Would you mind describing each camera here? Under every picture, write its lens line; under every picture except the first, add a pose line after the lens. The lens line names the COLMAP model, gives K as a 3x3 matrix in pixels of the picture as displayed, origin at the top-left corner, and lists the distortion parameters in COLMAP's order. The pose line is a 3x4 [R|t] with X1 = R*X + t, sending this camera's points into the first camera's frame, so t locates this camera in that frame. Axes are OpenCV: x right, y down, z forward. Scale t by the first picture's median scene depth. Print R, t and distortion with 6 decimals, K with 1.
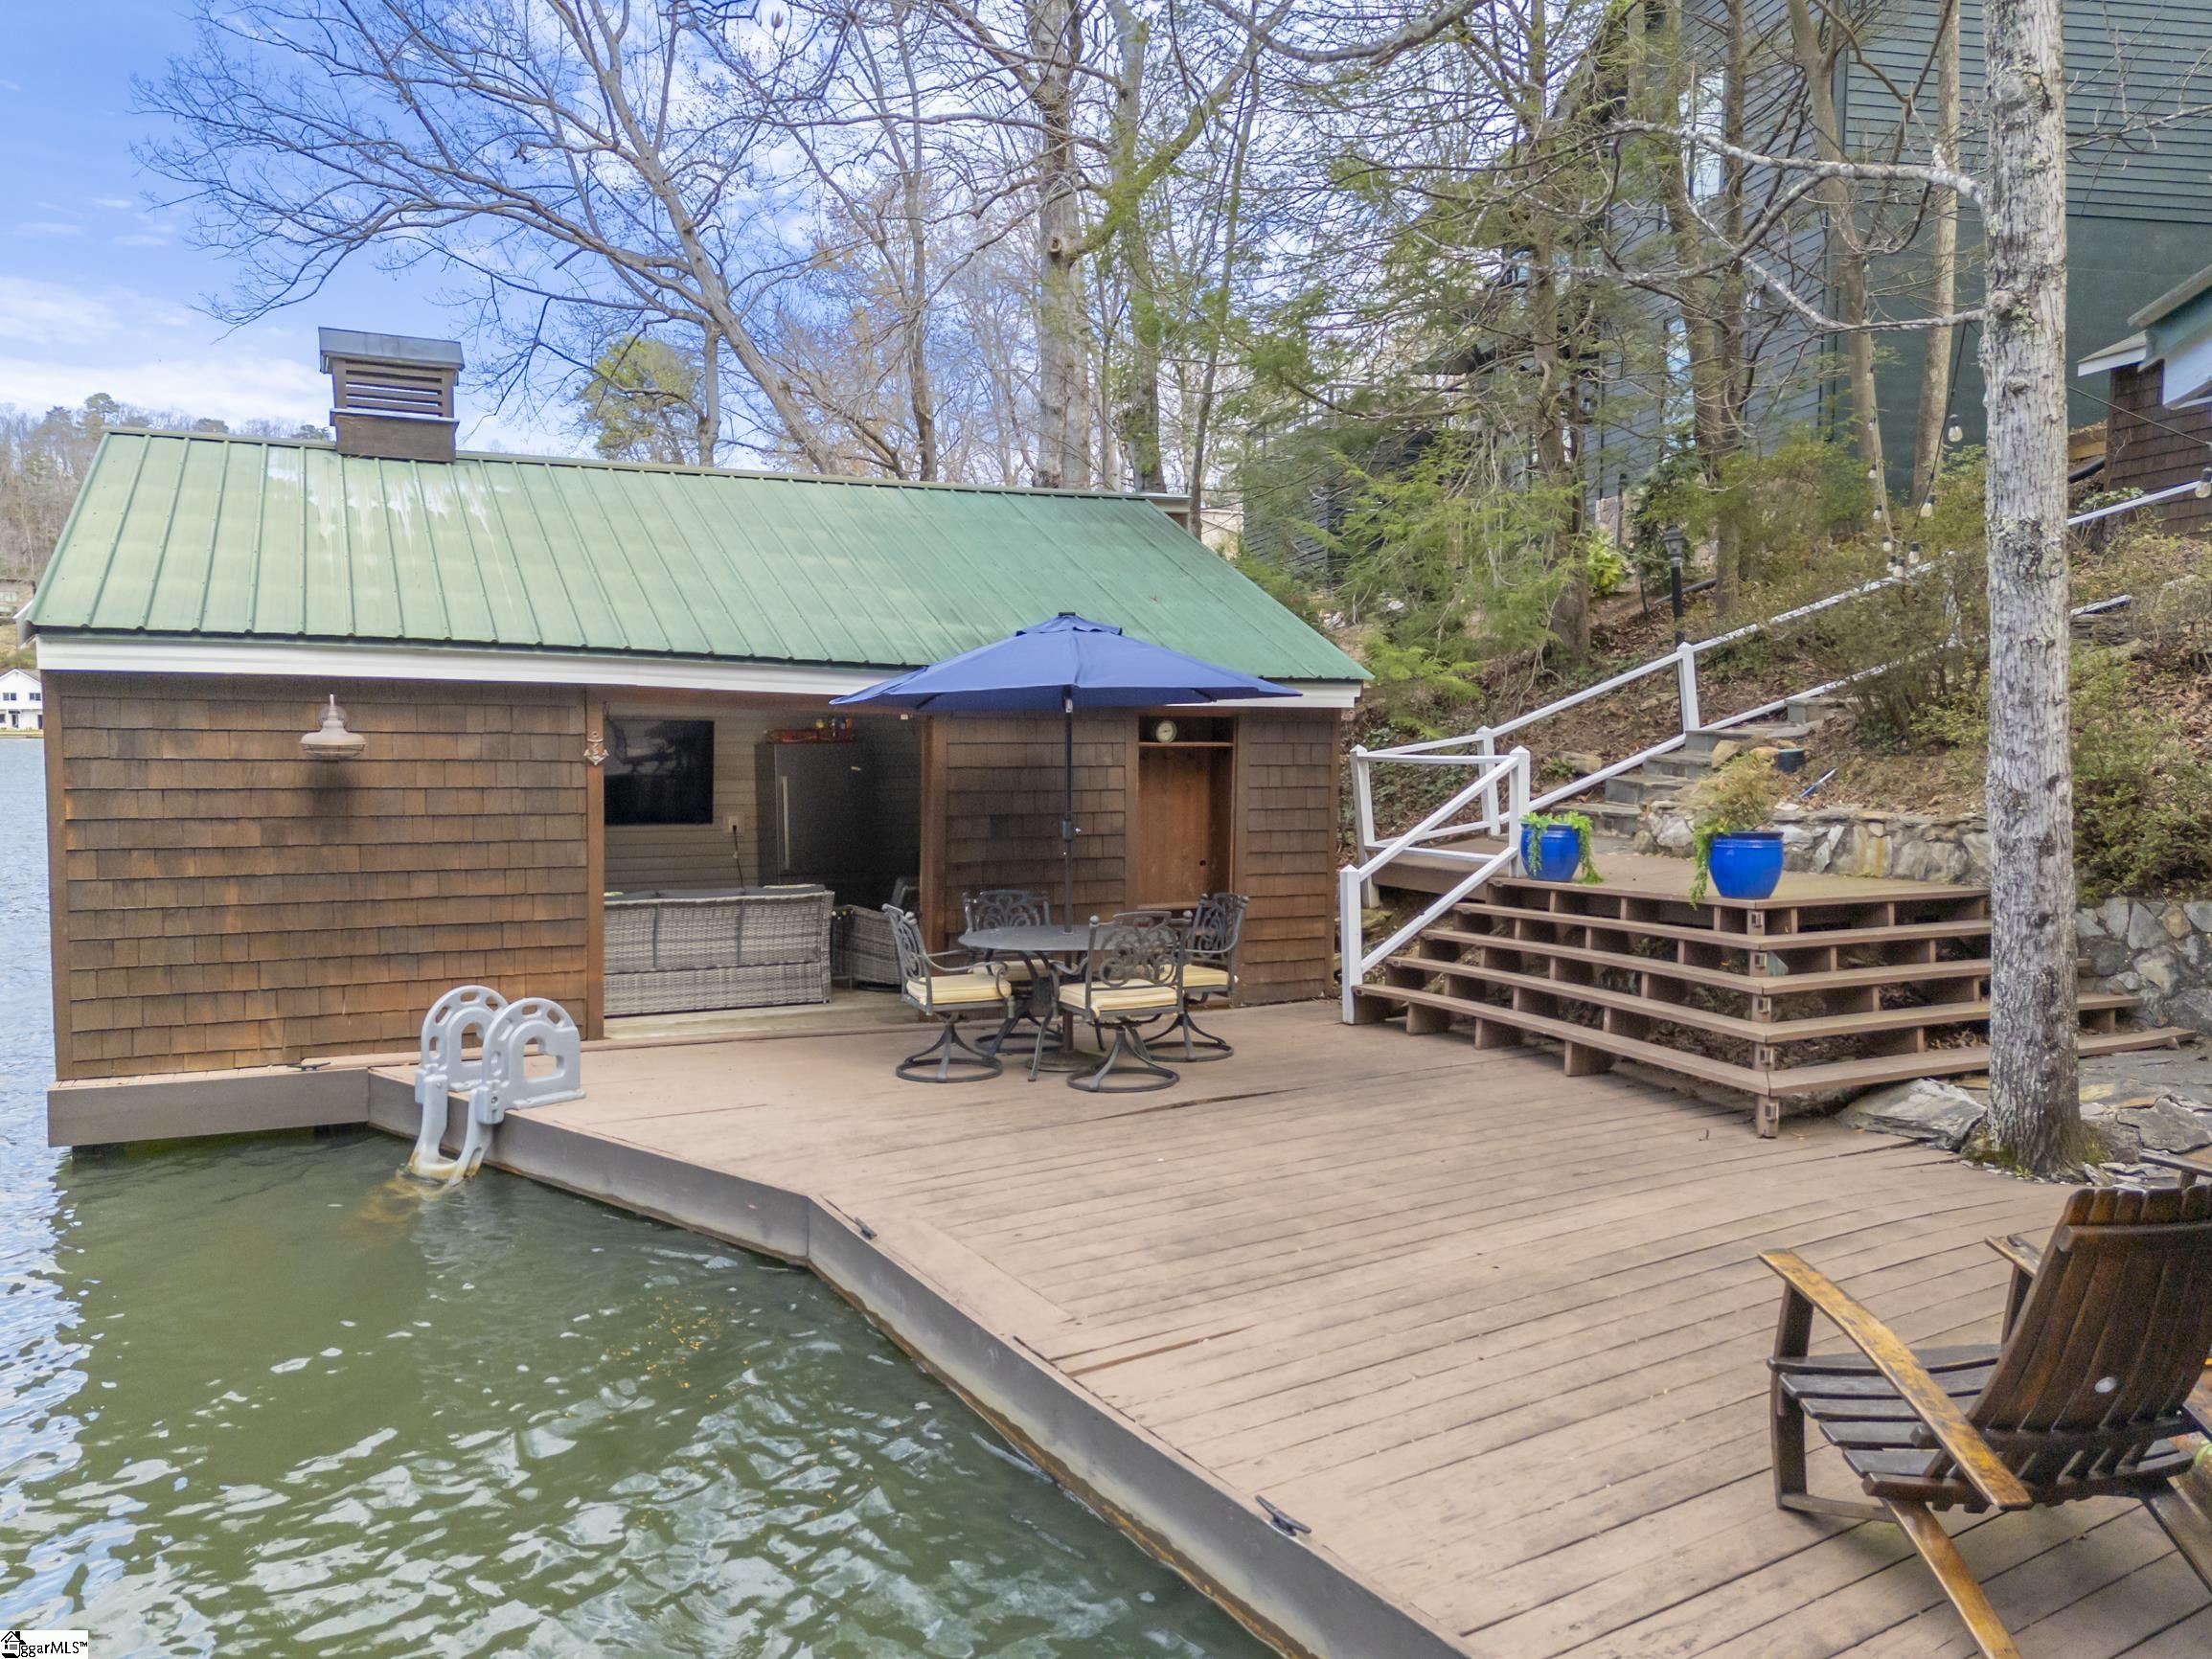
lens RADIAL K [[1644.0, 0, 1106.0], [0, 1644.0, 829.5], [0, 0, 1]] dist [0.132692, -0.134126]
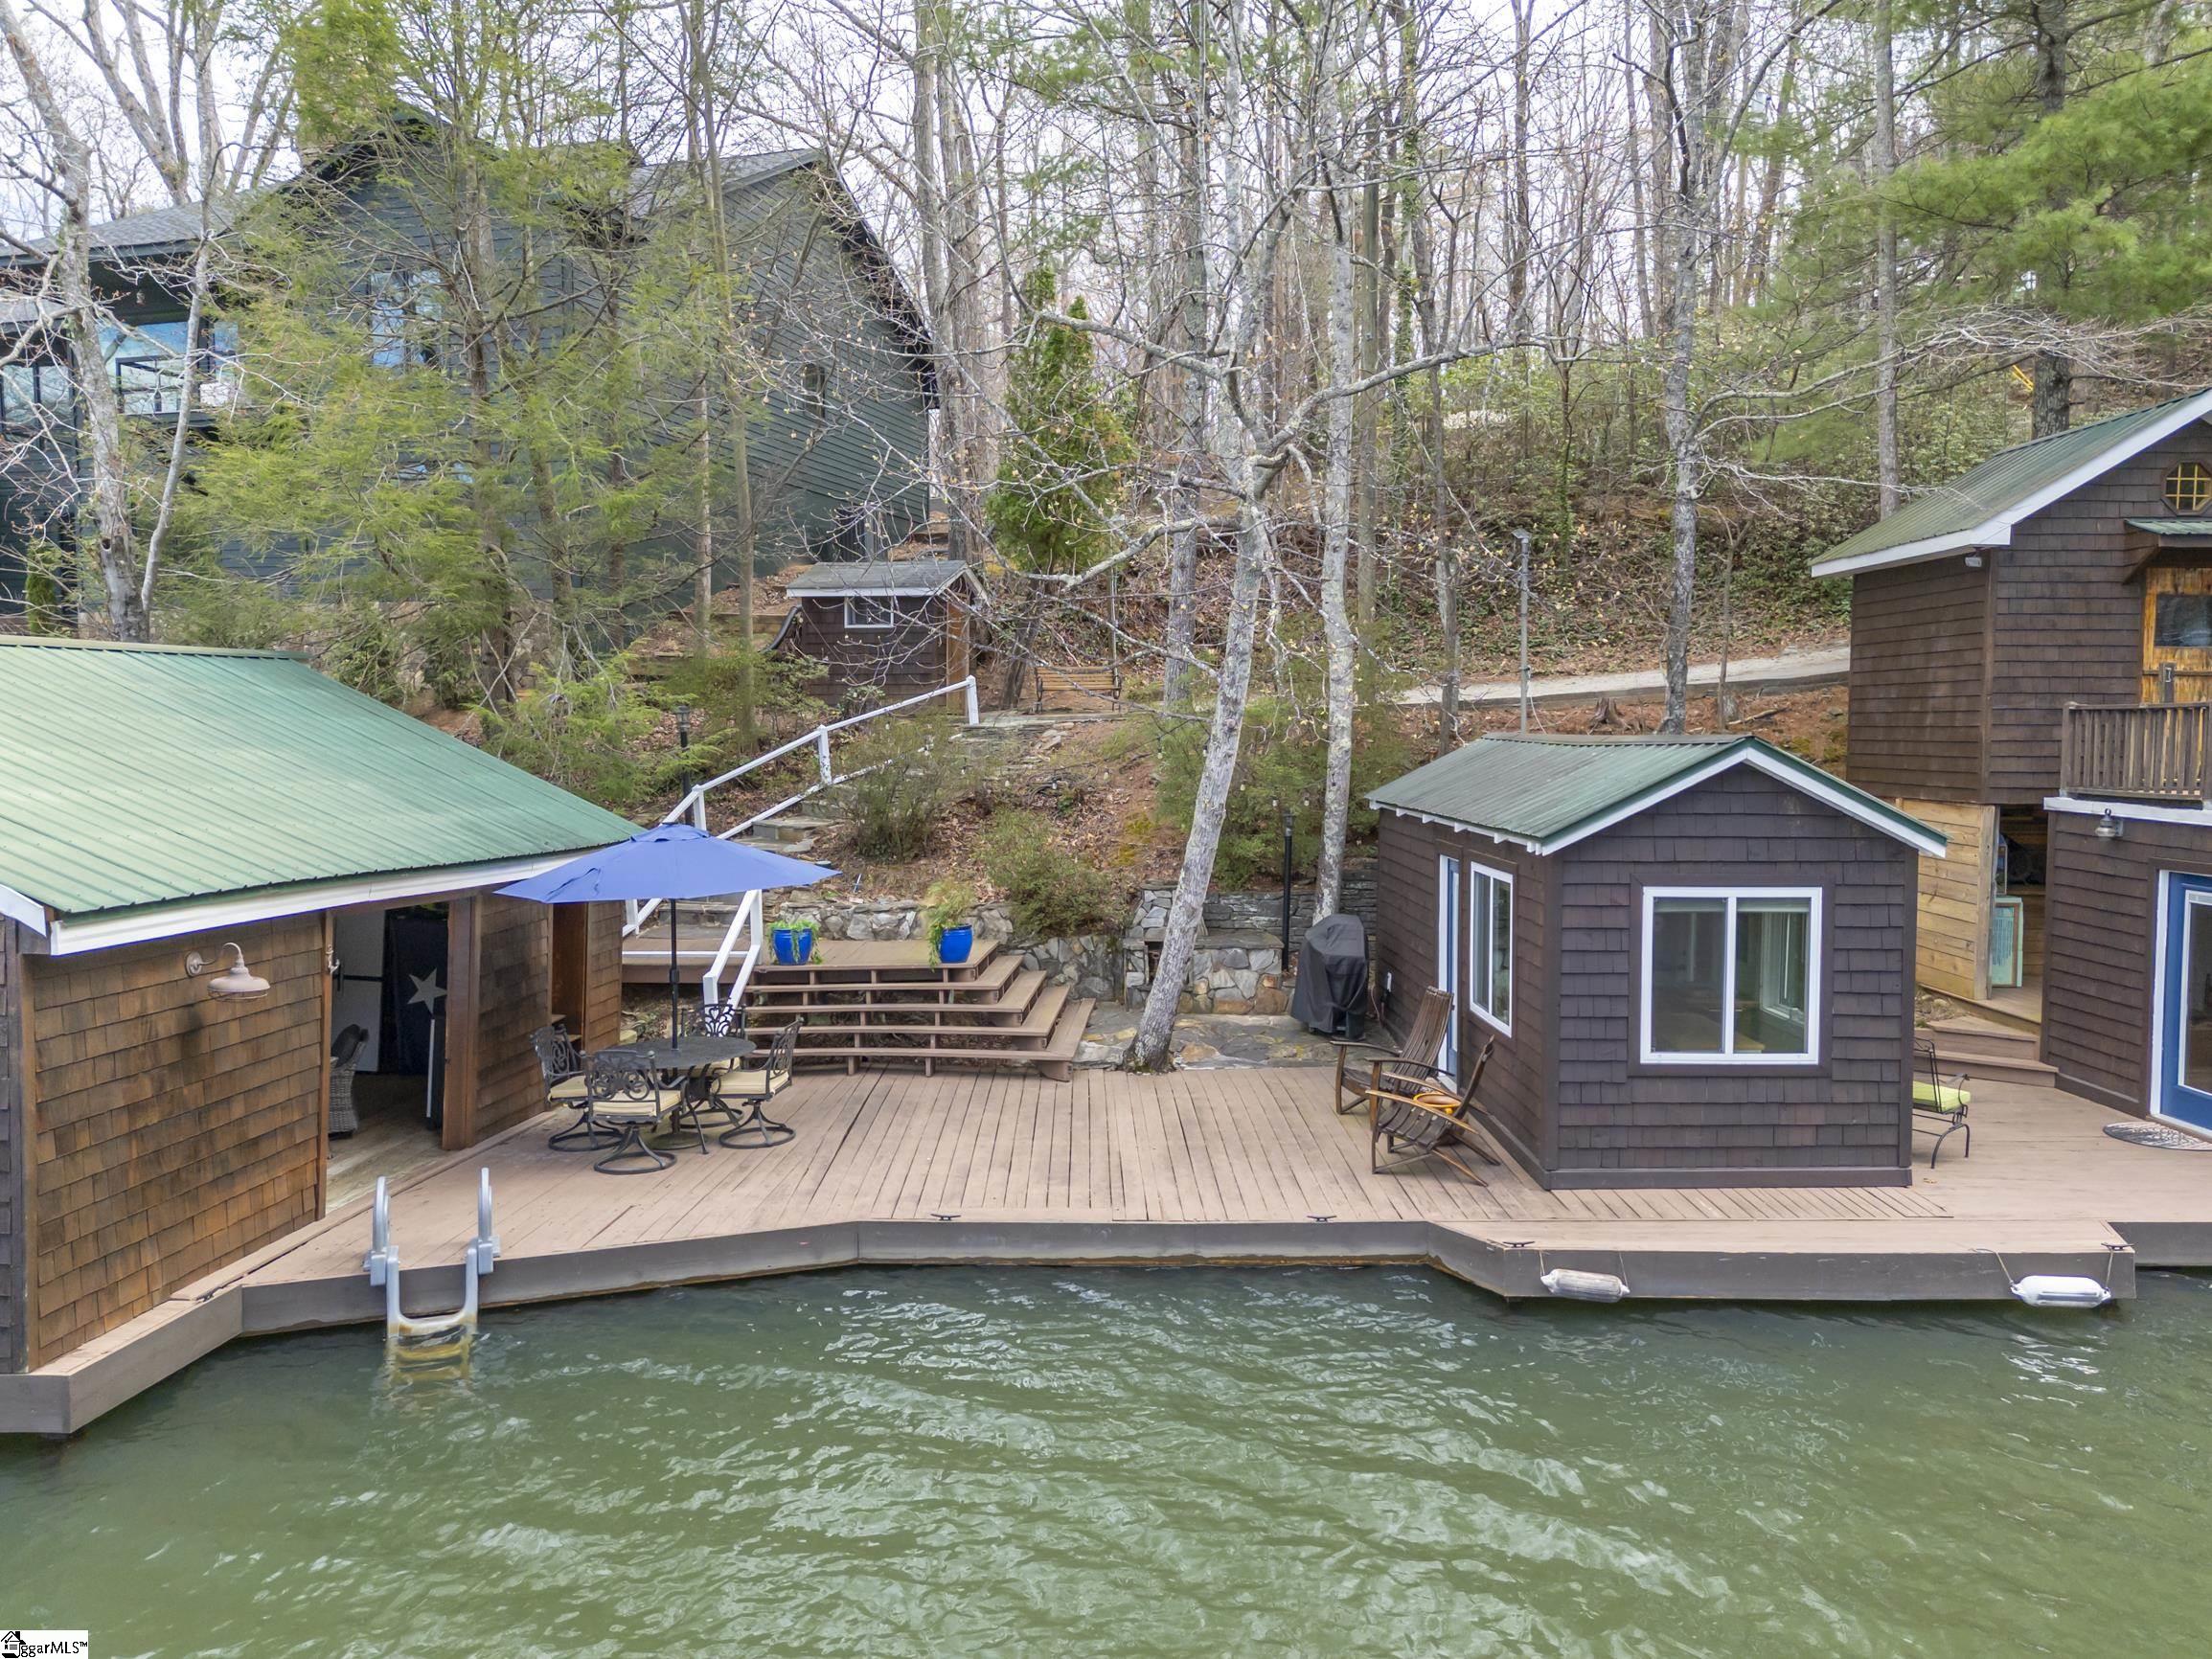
lens RADIAL K [[1644.0, 0, 1106.0], [0, 1644.0, 829.5], [0, 0, 1]] dist [0.132692, -0.134126]
pose [[0.493855, -0.055242, 0.867788, -1.005811], [0.054178, 0.997996, 0.032698, -0.141209], [-0.867855, 0.030866, 0.495858, -0.028162]]
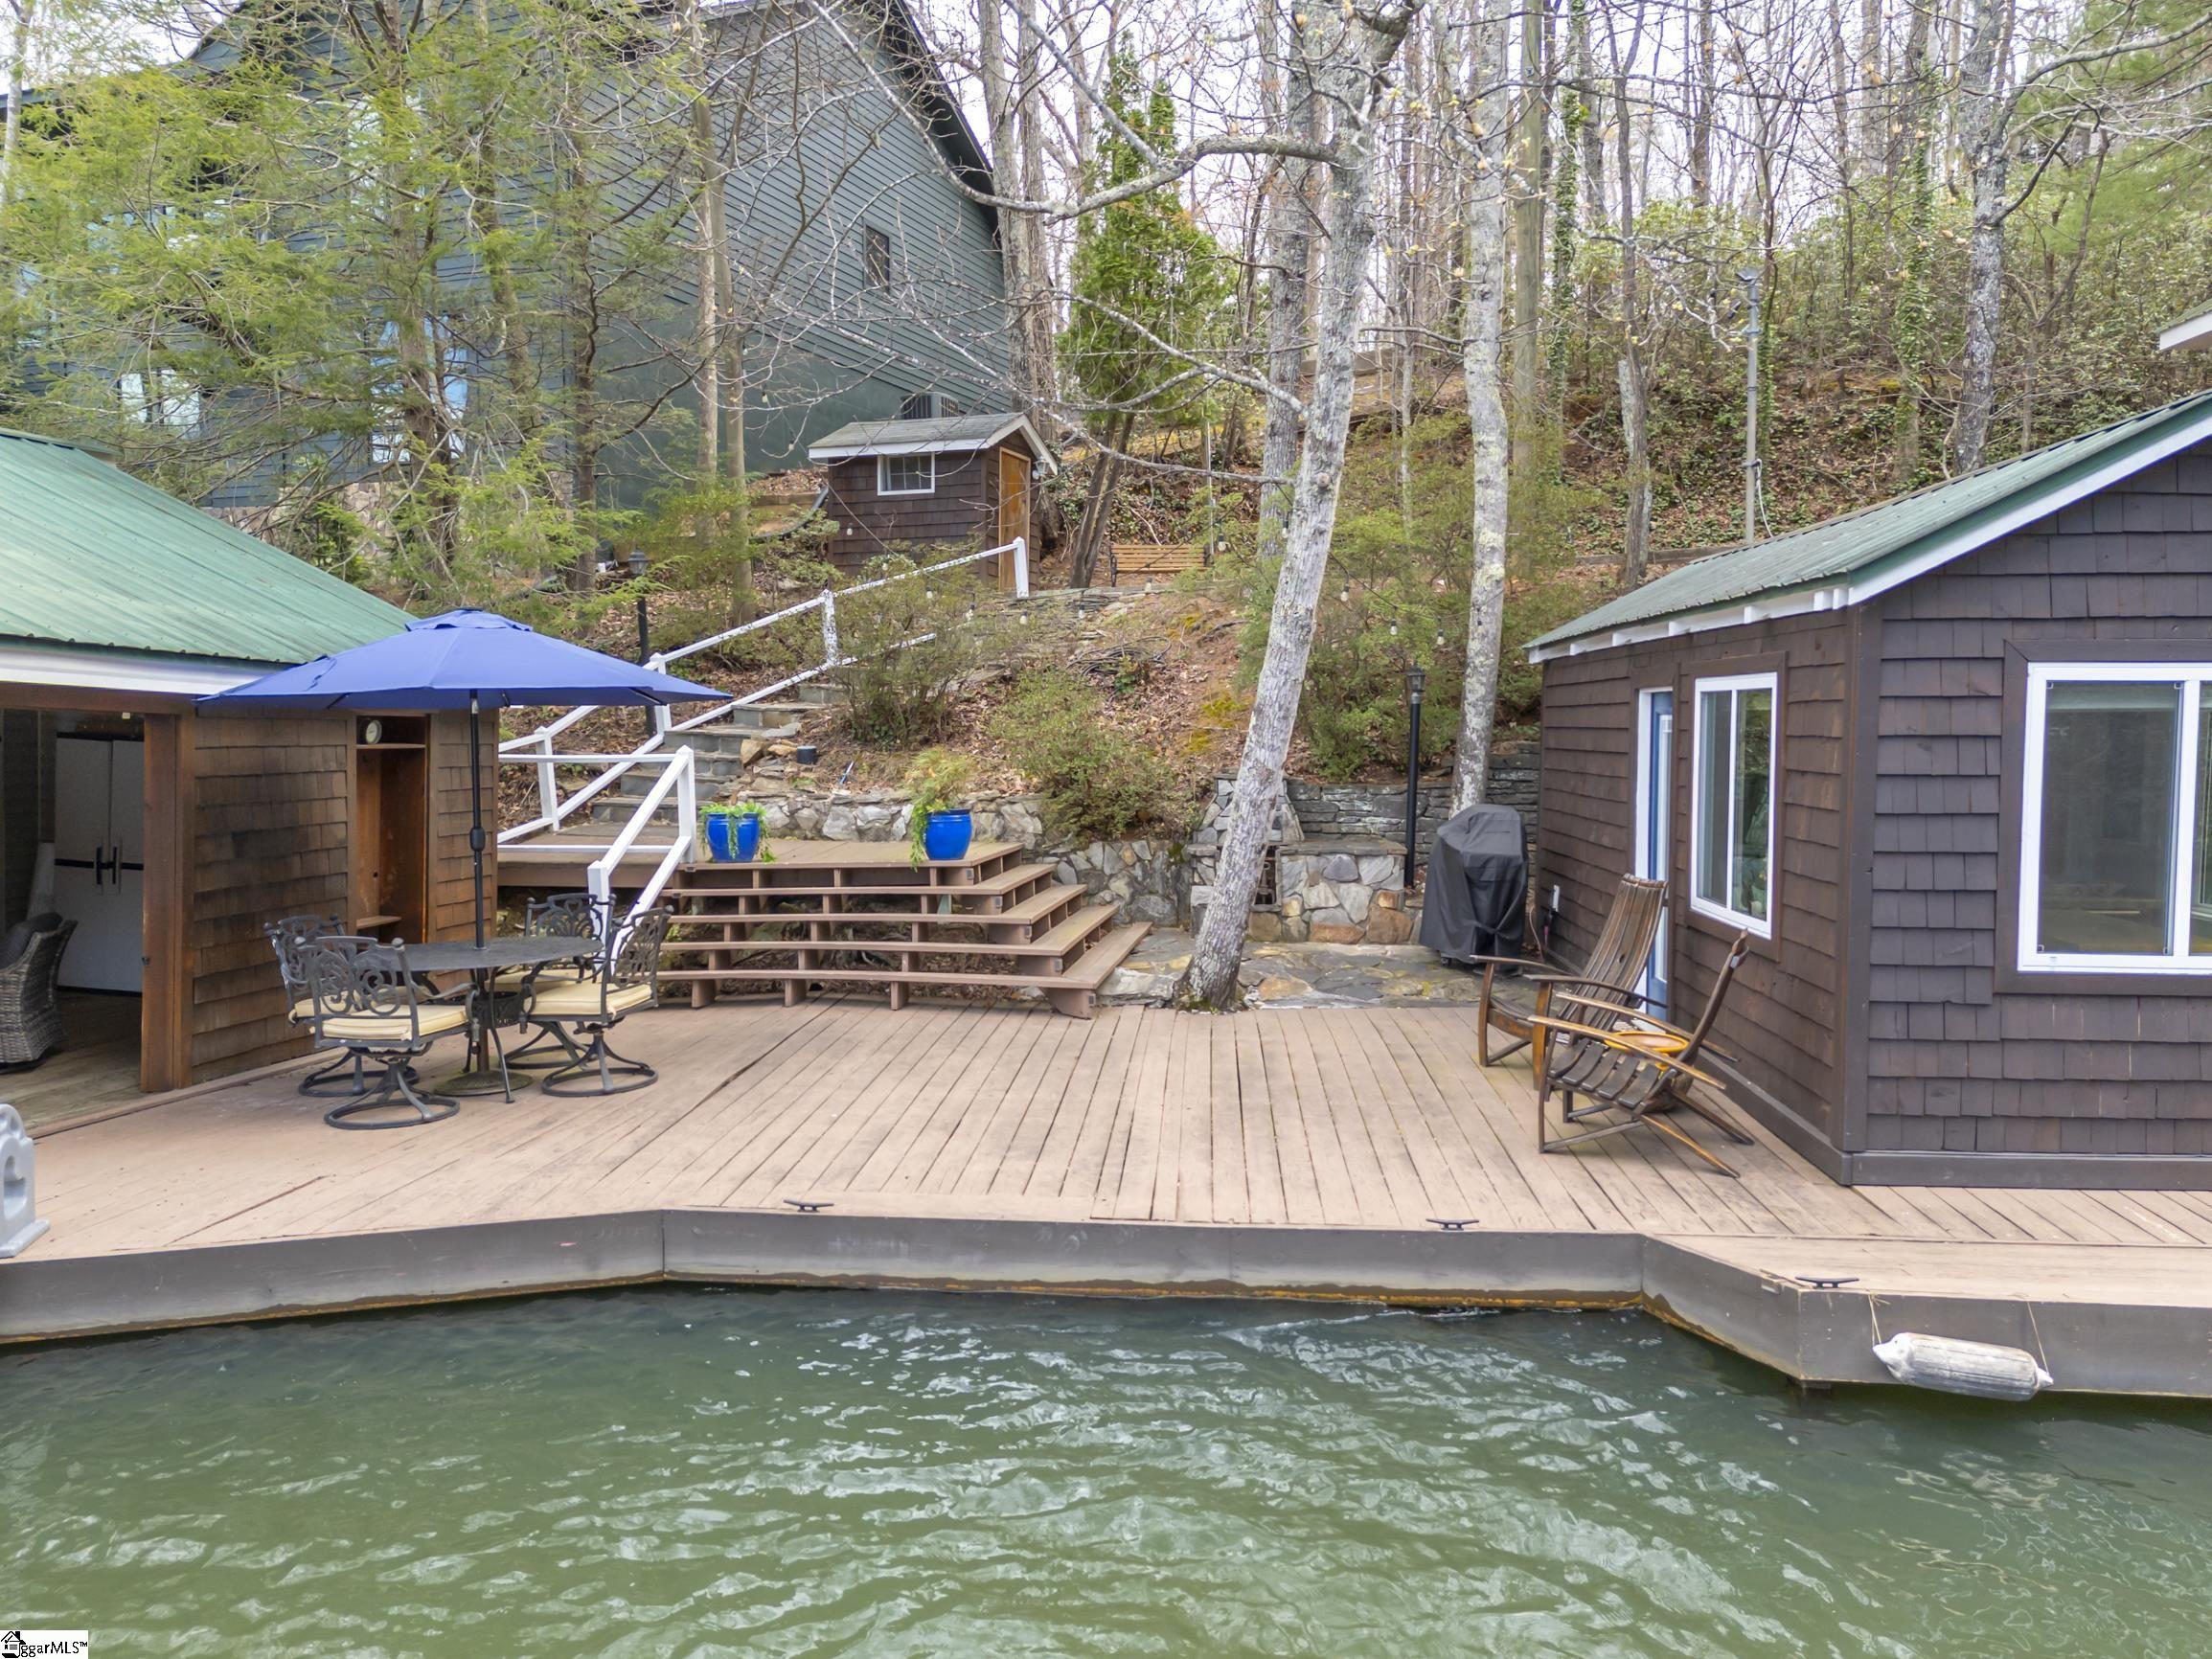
lens RADIAL K [[1644.0, 0, 1106.0], [0, 1644.0, 829.5], [0, 0, 1]] dist [0.132692, -0.134126]
pose [[0.564878, -0.053995, 0.823406, -0.577149], [0.051821, 0.998208, 0.029907, -0.014132], [-0.823546, 0.025776, 0.566664, 0.149308]]
